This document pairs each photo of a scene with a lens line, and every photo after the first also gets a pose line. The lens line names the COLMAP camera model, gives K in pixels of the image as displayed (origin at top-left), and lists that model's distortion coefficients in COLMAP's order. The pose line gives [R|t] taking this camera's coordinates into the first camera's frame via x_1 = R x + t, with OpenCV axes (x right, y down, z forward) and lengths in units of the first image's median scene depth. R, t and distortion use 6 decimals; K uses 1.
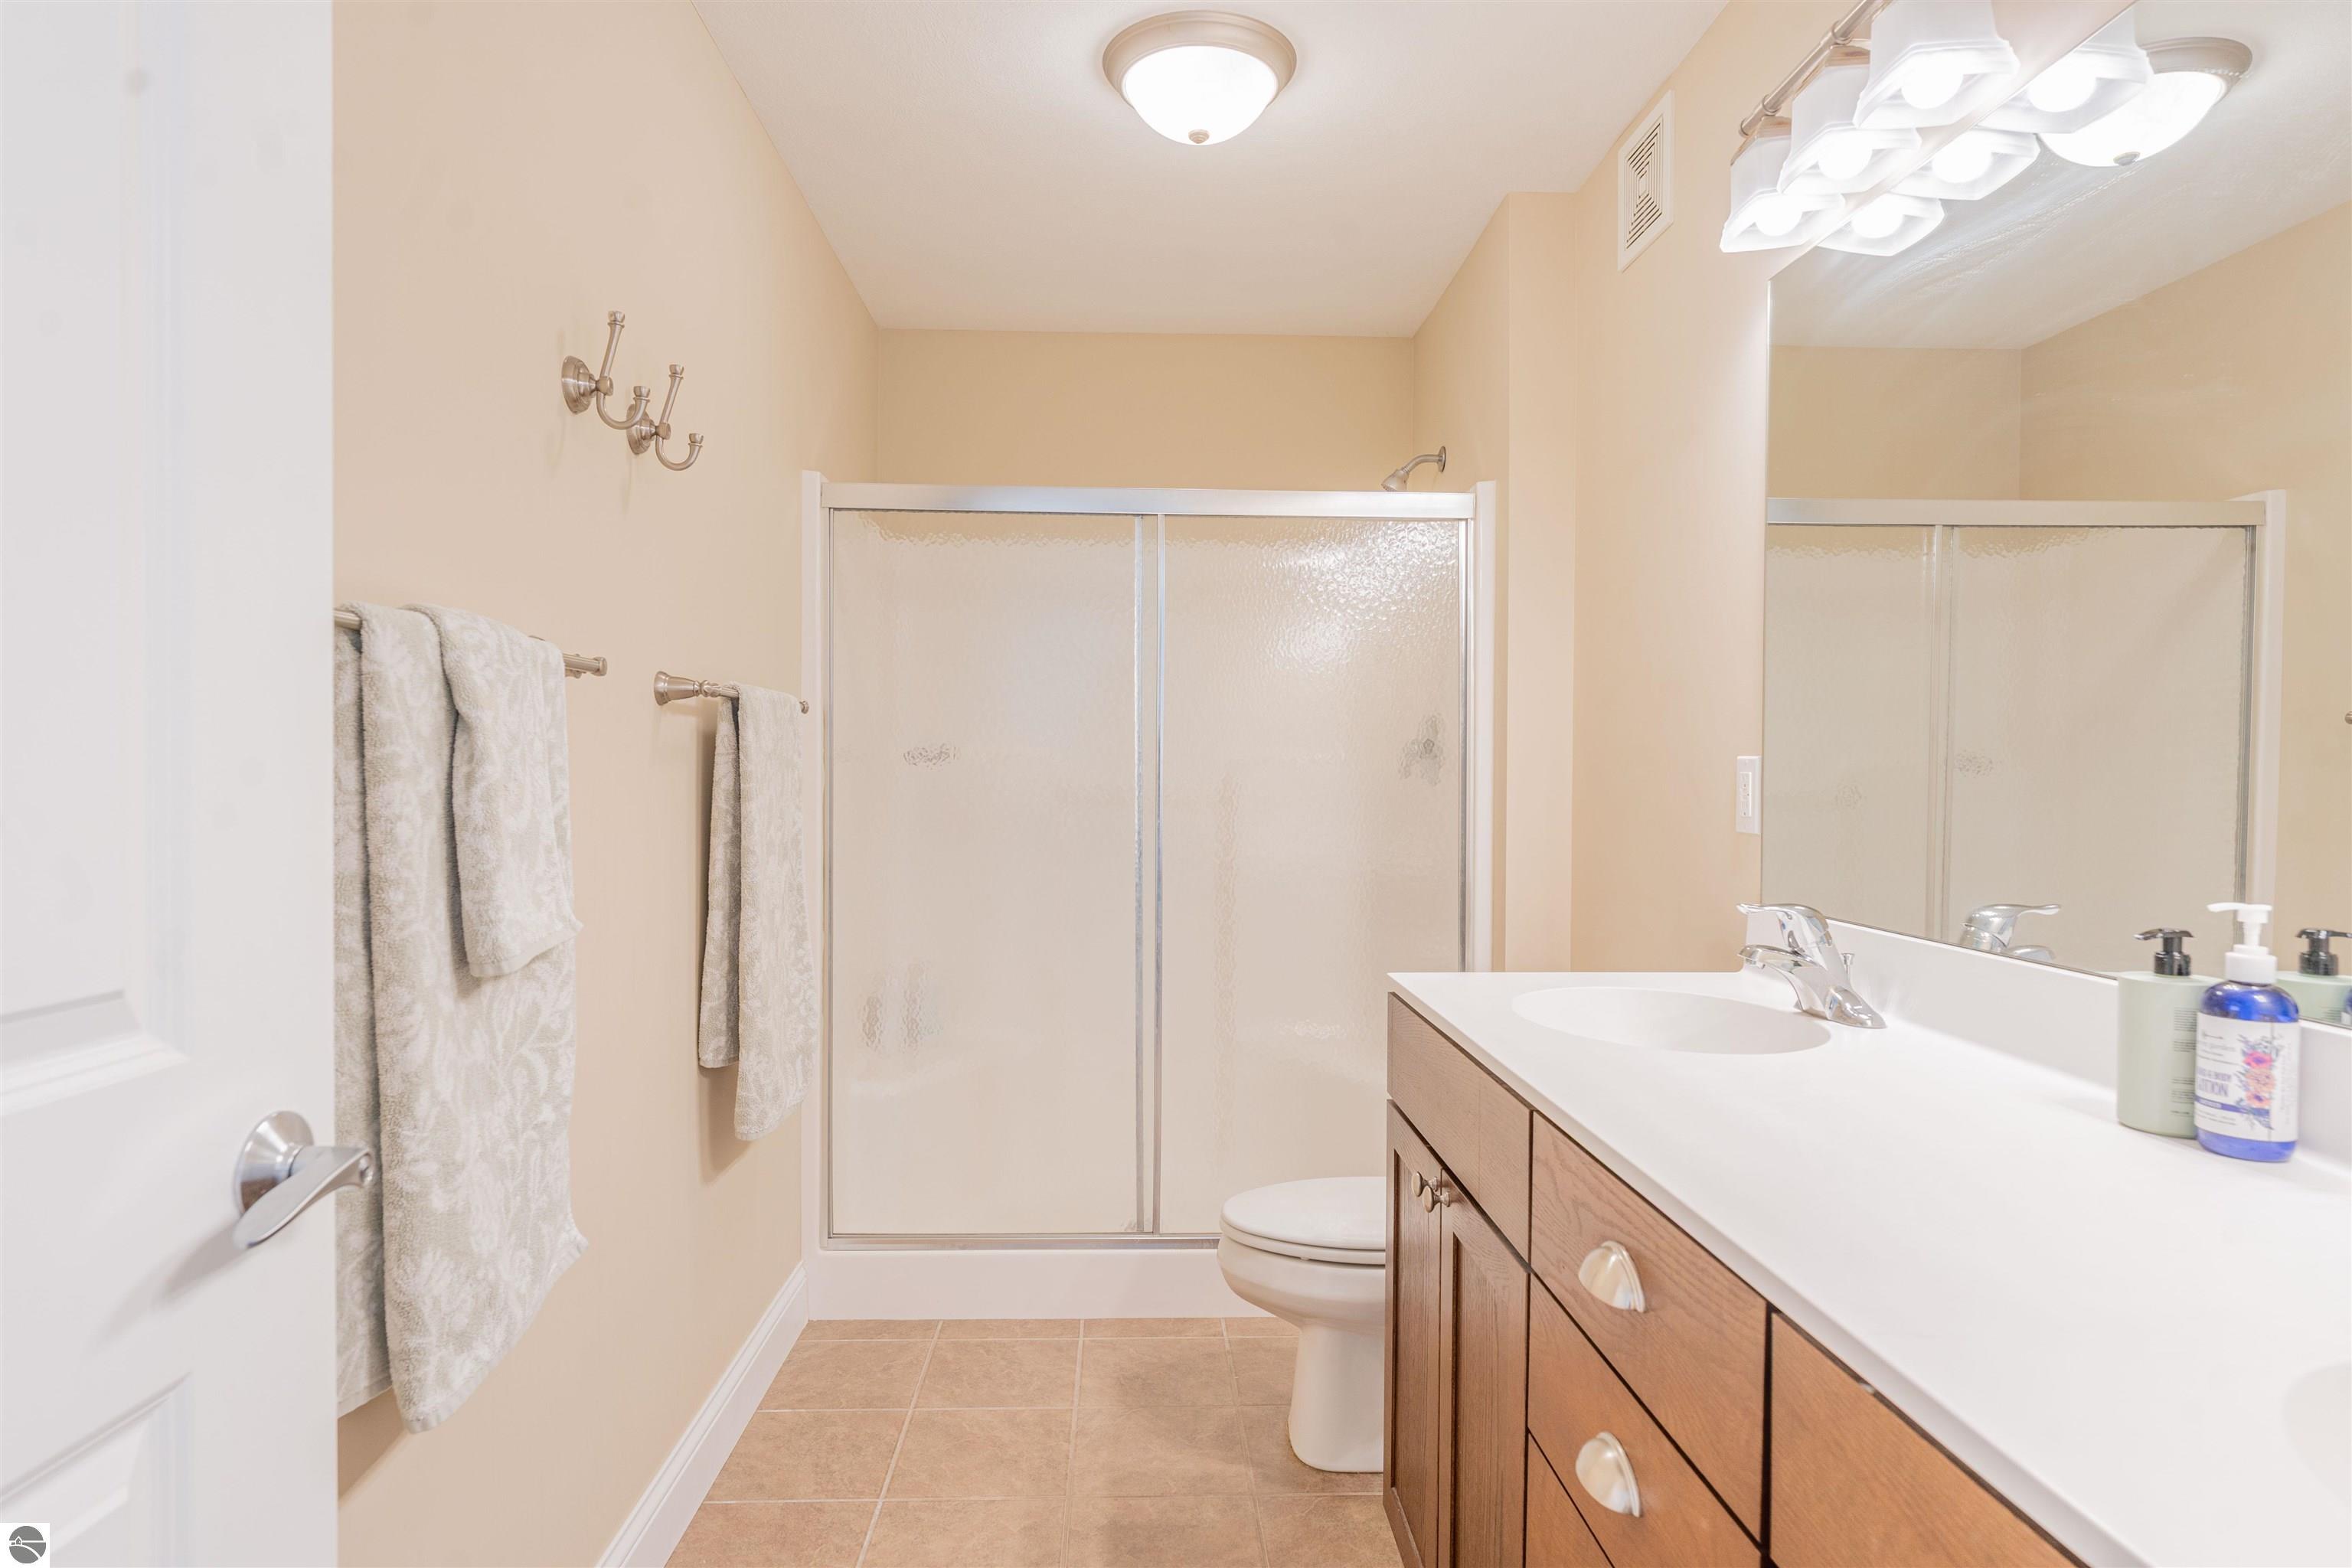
lens RADIAL K [[1320.3, 0, 1176.0], [0, 1320.3, 784.0], [0, 0, 1]] dist [-0.000448, -0.002355]
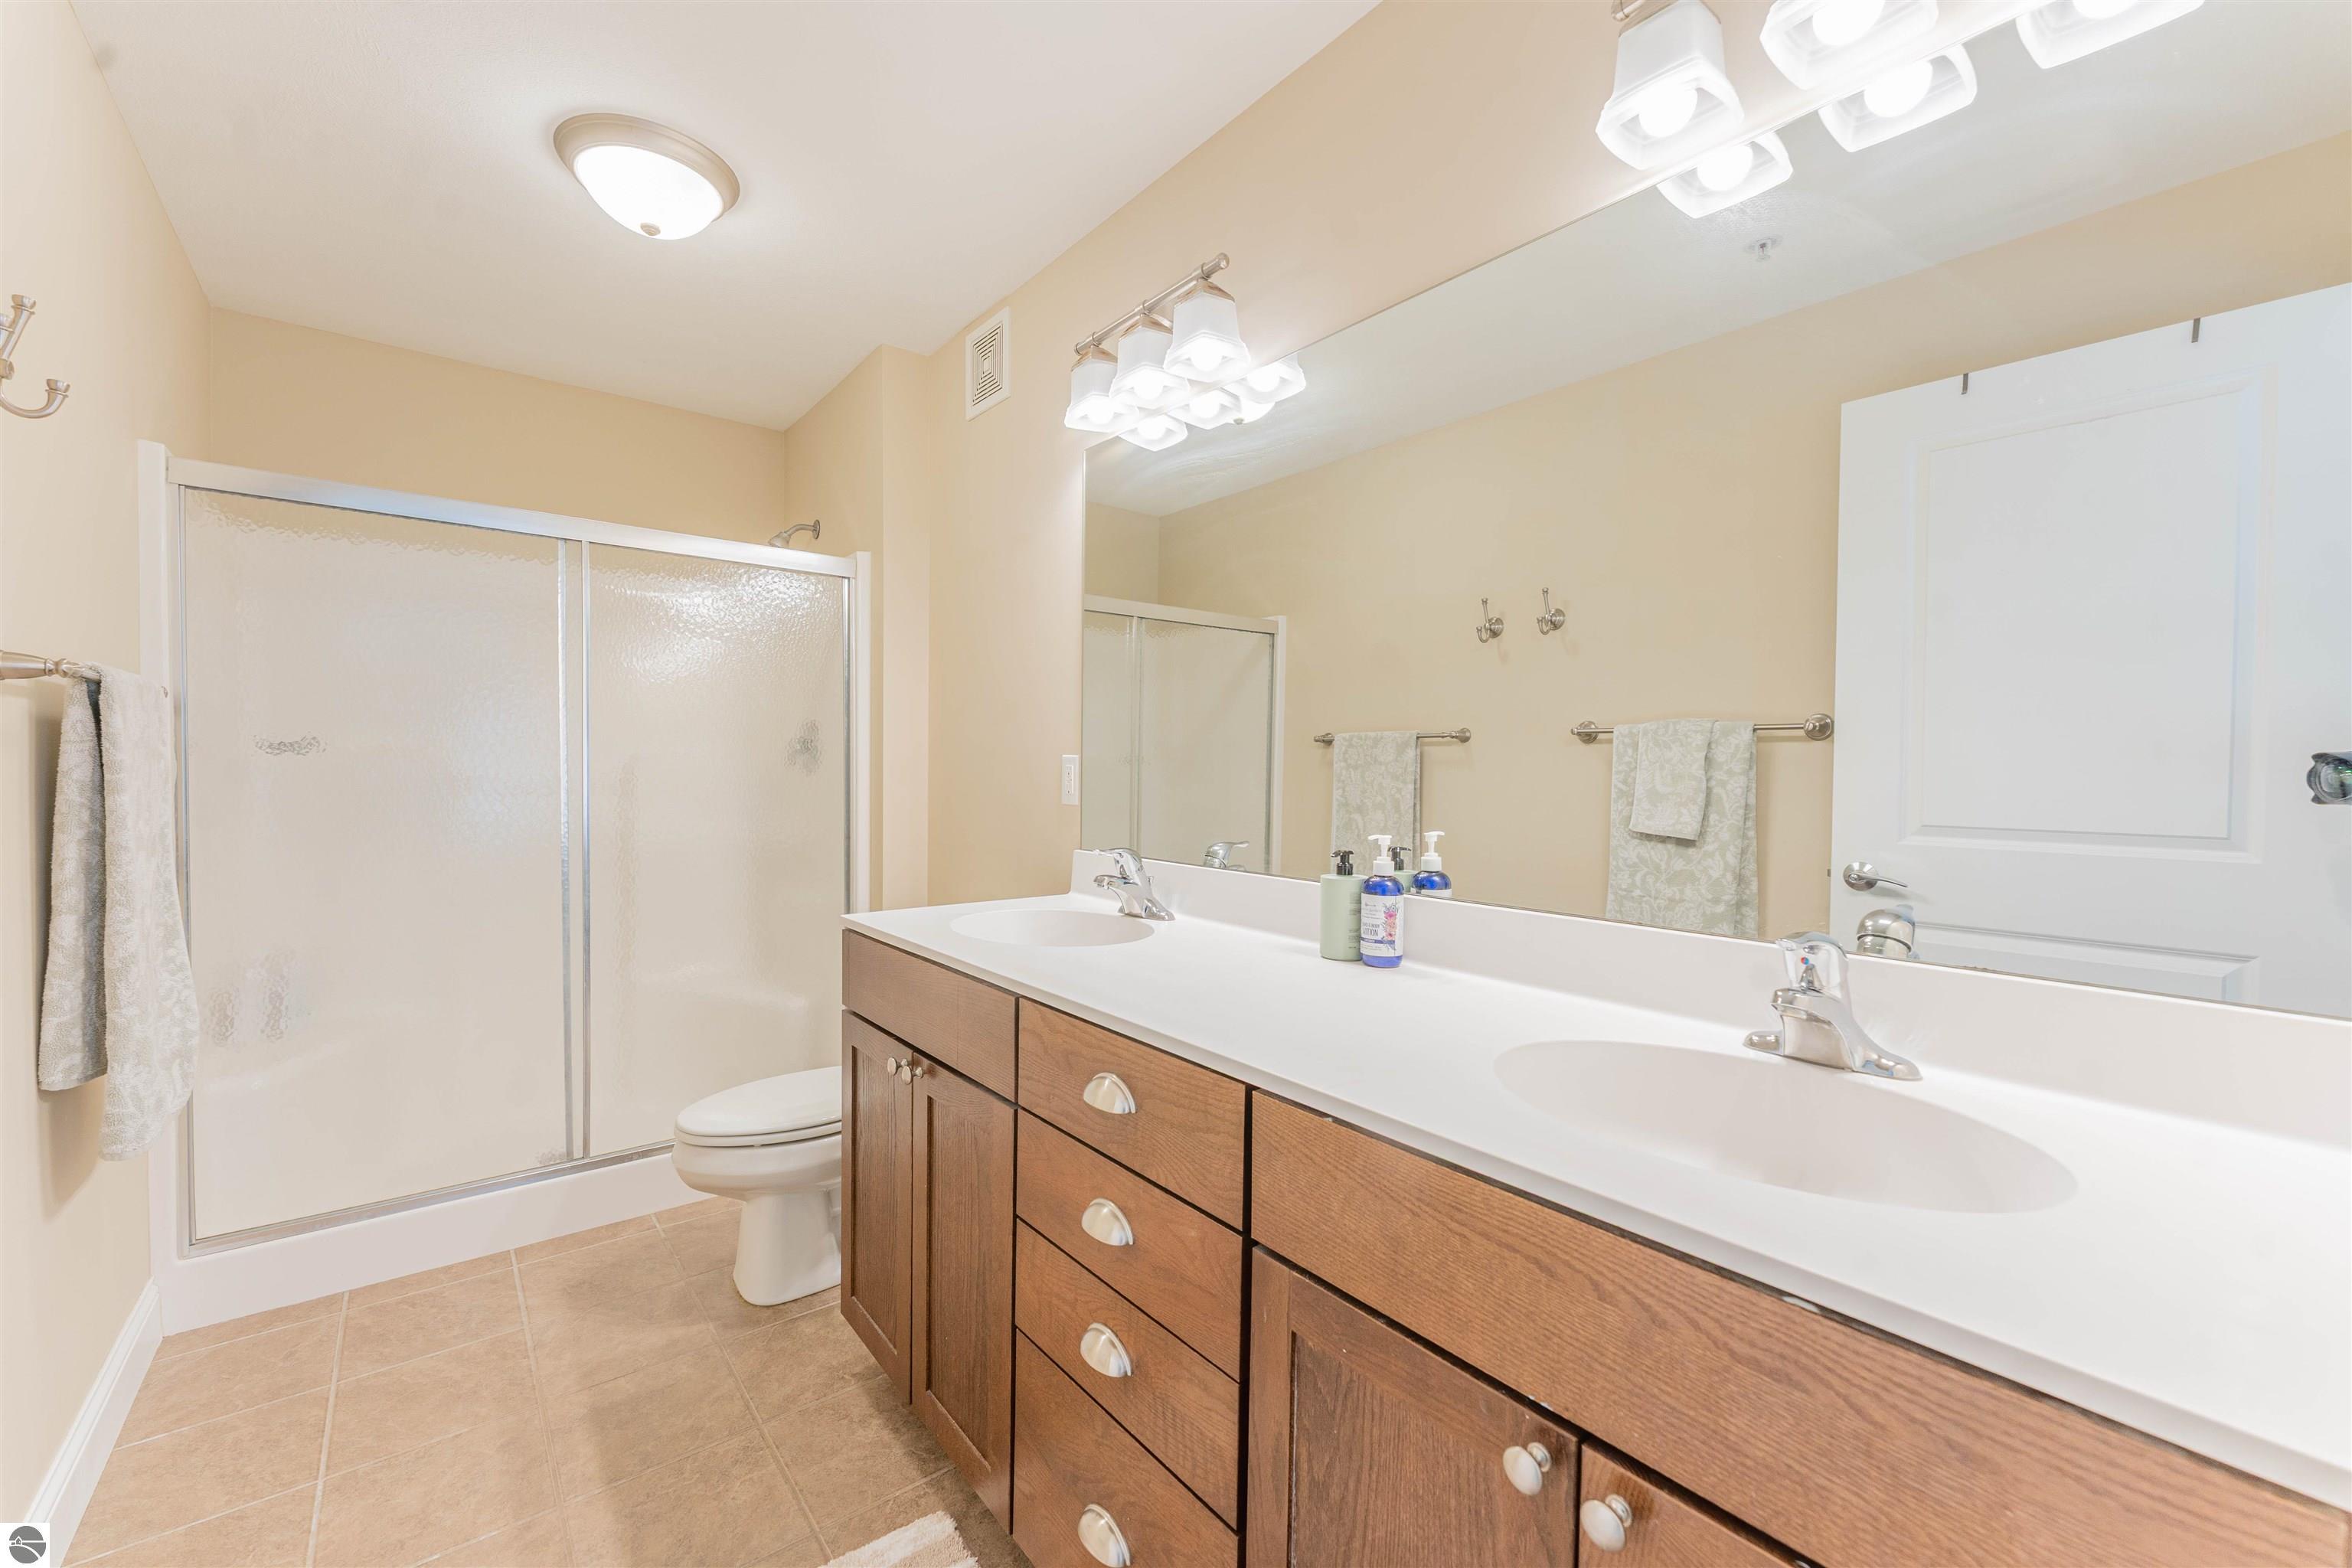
lens RADIAL K [[933.2, 0, 1176.0], [0, 933.2, 784.0], [0, 0, 1]] dist [-0.001146, -0.000813]
pose [[0.804242, -0.008897, 0.594236, -0.115005], [0.001254, 0.999911, 0.013273, -0.001090], [-0.594301, -0.009930, 0.804182, 0.040066]]
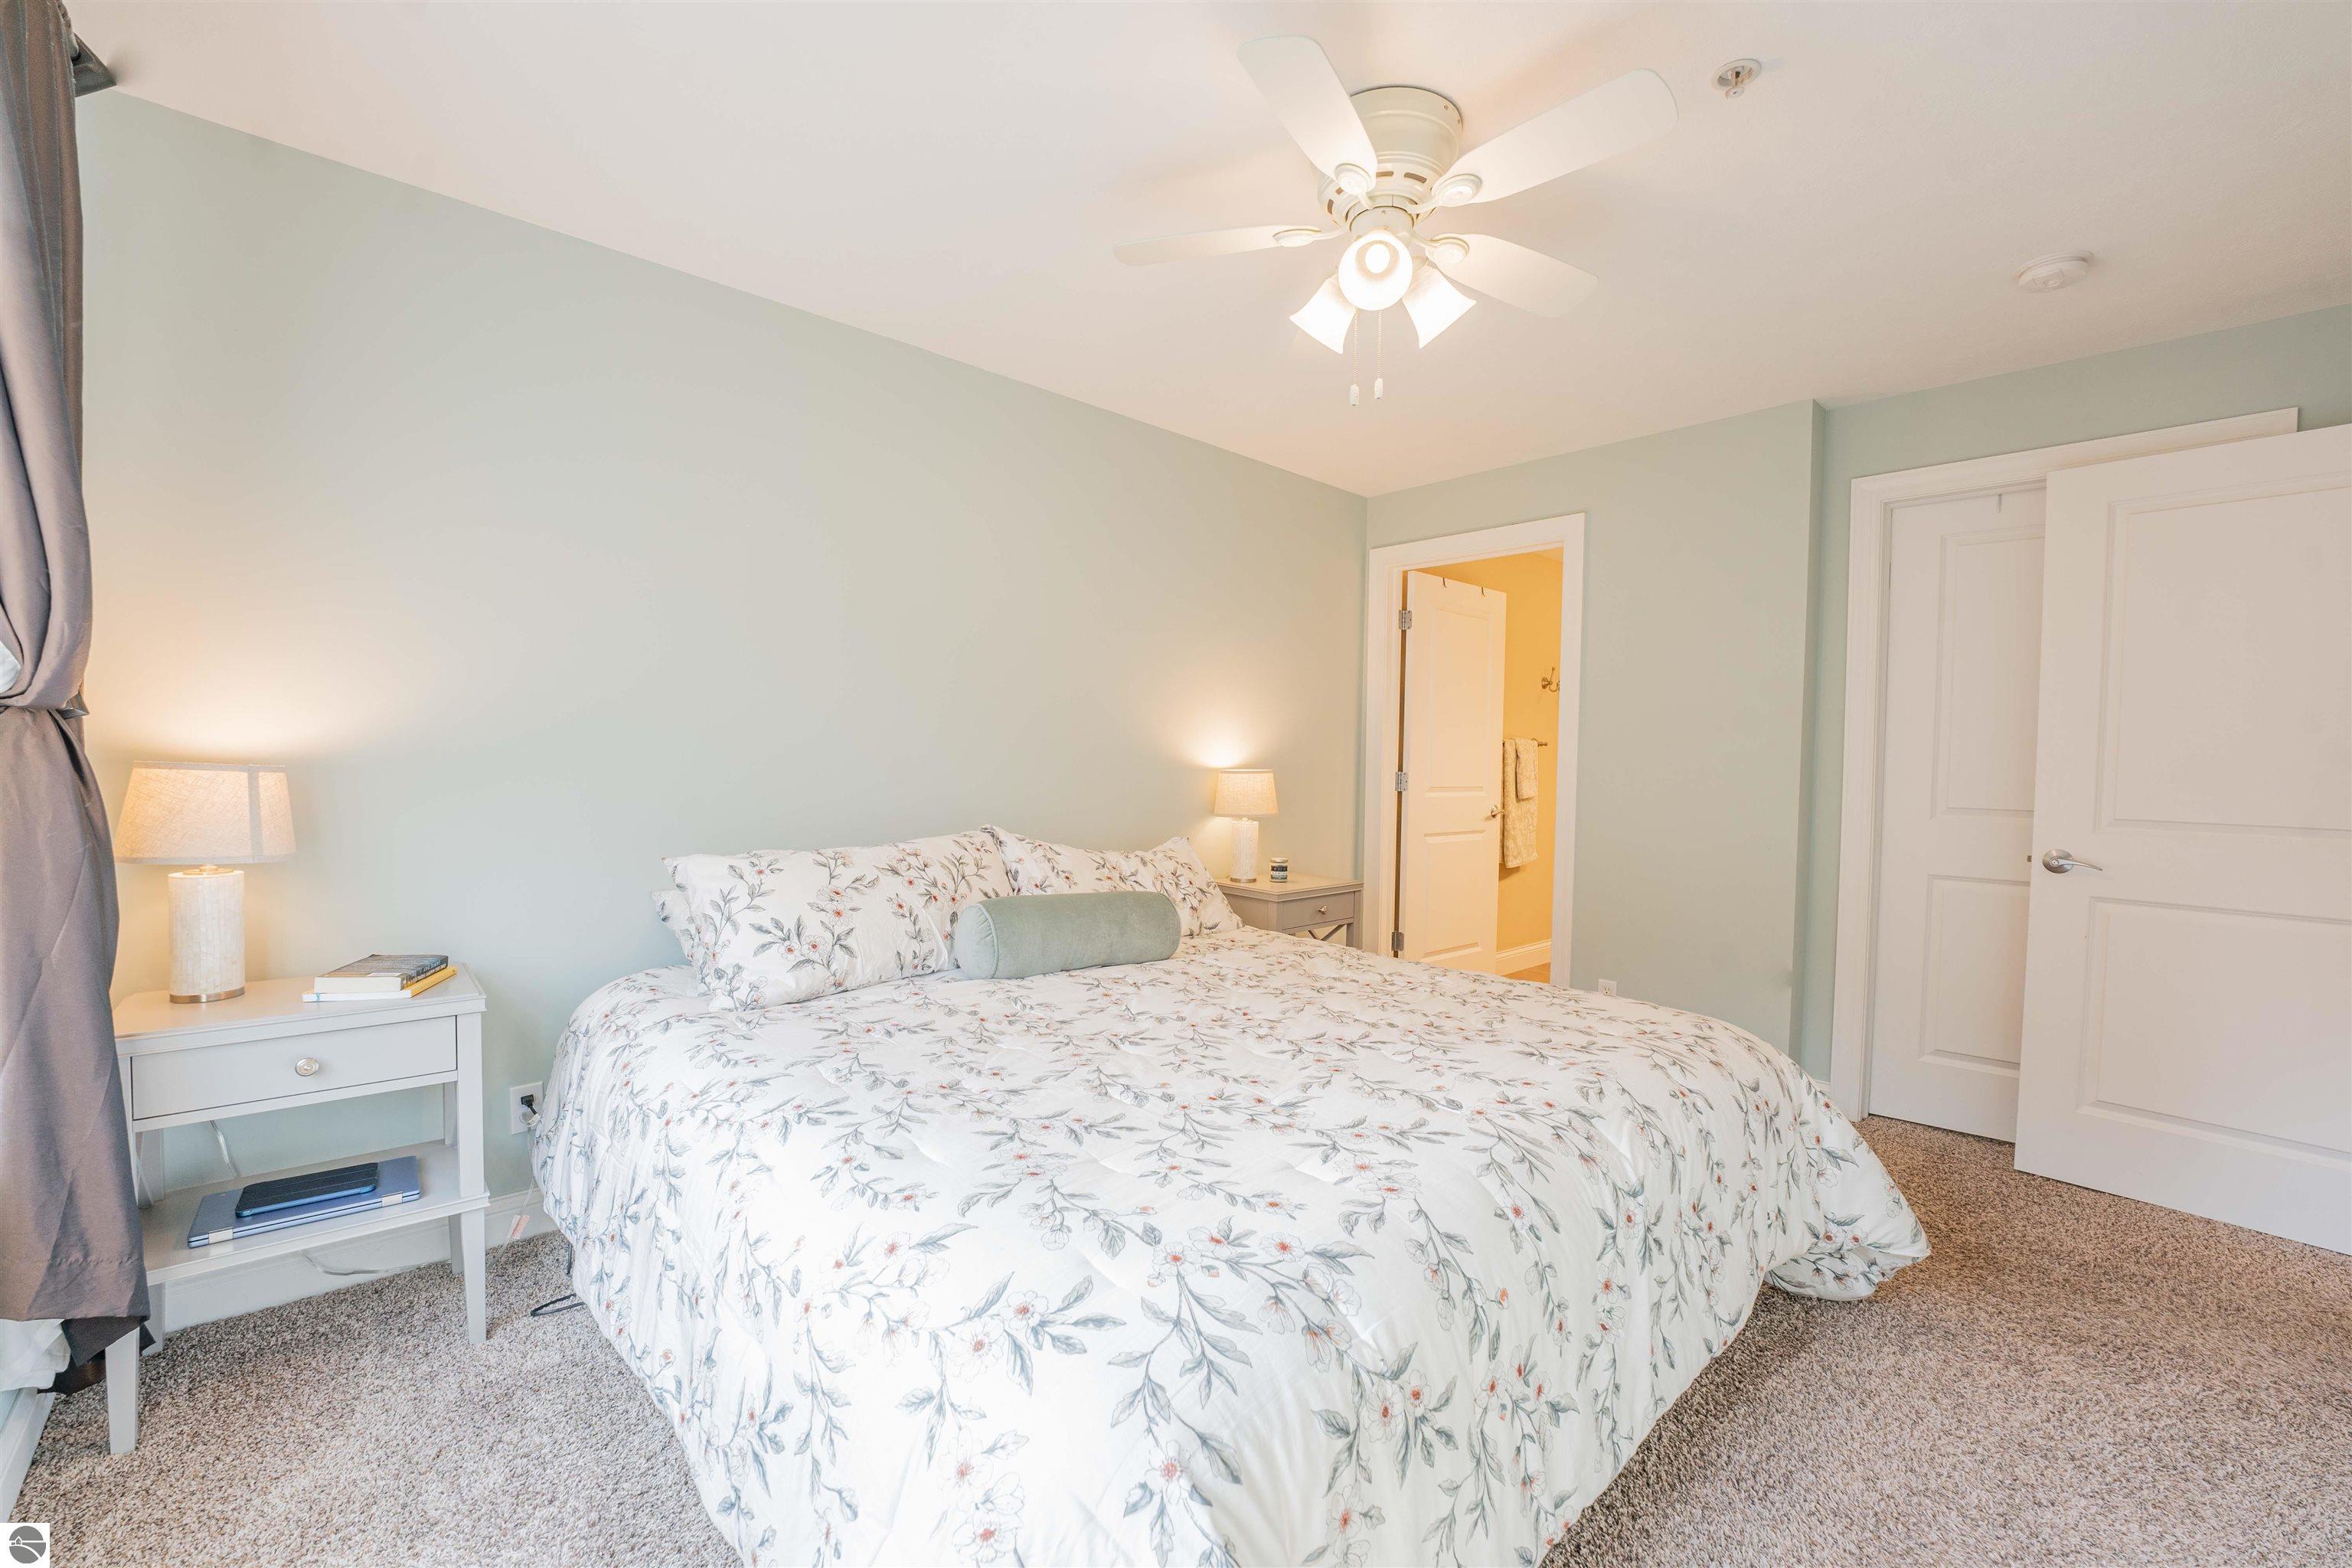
lens RADIAL K [[933.2, 0, 1176.0], [0, 933.2, 784.0], [0, 0, 1]] dist [-0.001146, -0.000813]
pose [[0.648108, 0.029458, -0.760979, 1.588653], [-0.027126, 0.999510, 0.015589, 0.054699], [0.761065, 0.010539, 0.648590, -2.772534]]
